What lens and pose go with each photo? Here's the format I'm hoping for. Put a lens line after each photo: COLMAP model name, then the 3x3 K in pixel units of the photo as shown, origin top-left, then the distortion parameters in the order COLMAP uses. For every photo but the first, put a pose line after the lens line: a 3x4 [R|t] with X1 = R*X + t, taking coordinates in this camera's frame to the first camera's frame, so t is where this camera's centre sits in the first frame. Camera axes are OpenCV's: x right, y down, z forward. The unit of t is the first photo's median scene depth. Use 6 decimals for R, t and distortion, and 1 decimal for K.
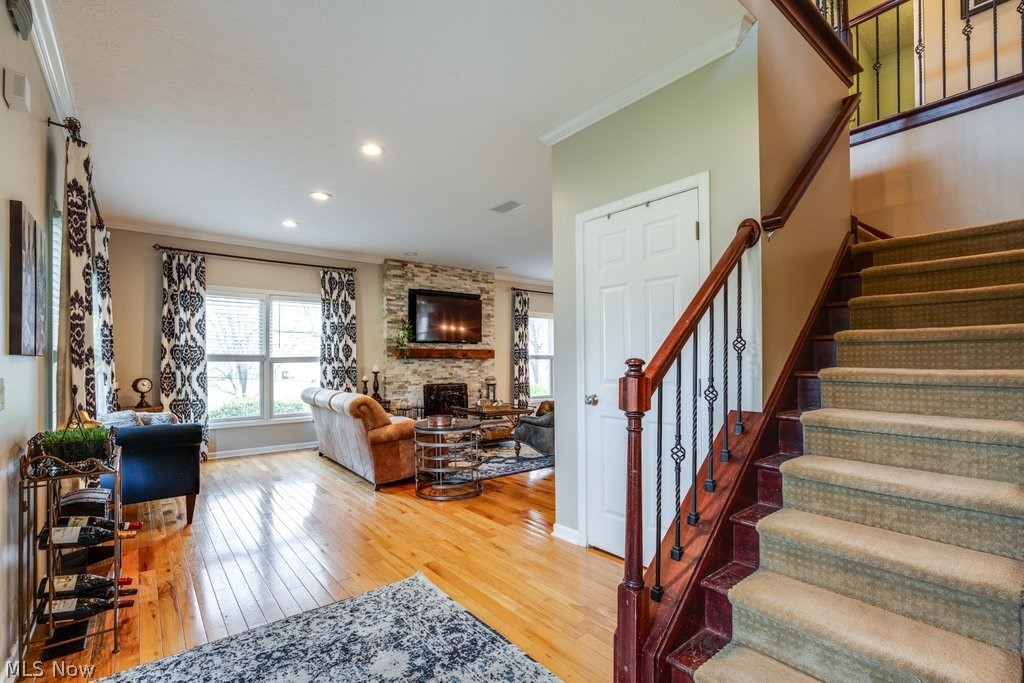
lens RADIAL K [[461.6, 0, 477.2], [0, 461.6, 364.6], [0, 0, 1]] dist [-0.004171, 0.002886]
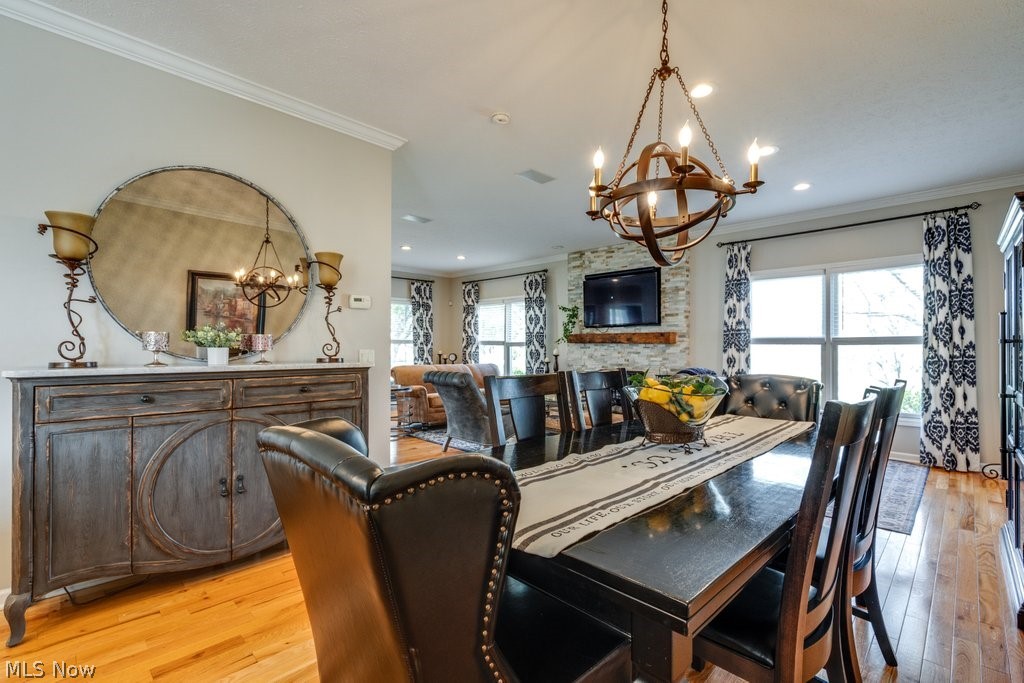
lens RADIAL K [[461.6, 0, 522.2], [0, 461.6, 344.7], [0, 0, 1]] dist [-0.004171, 0.002886]
pose [[0.158525, 0.008527, -0.987318, 0.822079], [-0.007773, 0.999943, 0.007388, -0.016126], [0.987324, 0.006503, 0.158583, 0.667114]]
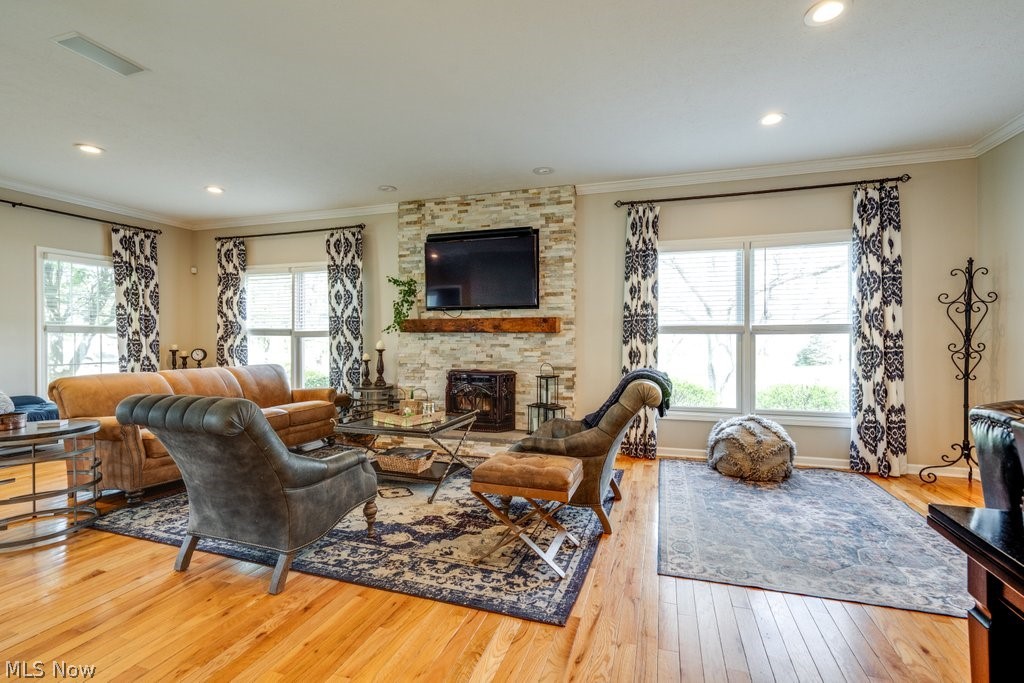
lens RADIAL K [[461.6, 0, 519.9], [0, 461.6, 340.0], [0, 0, 1]] dist [-0.004171, 0.002886]
pose [[0.583485, 0.016108, -0.811964, 0.510580], [-0.009197, 0.999870, 0.013227, -0.011975], [0.812072, -0.000250, 0.583557, 0.666264]]
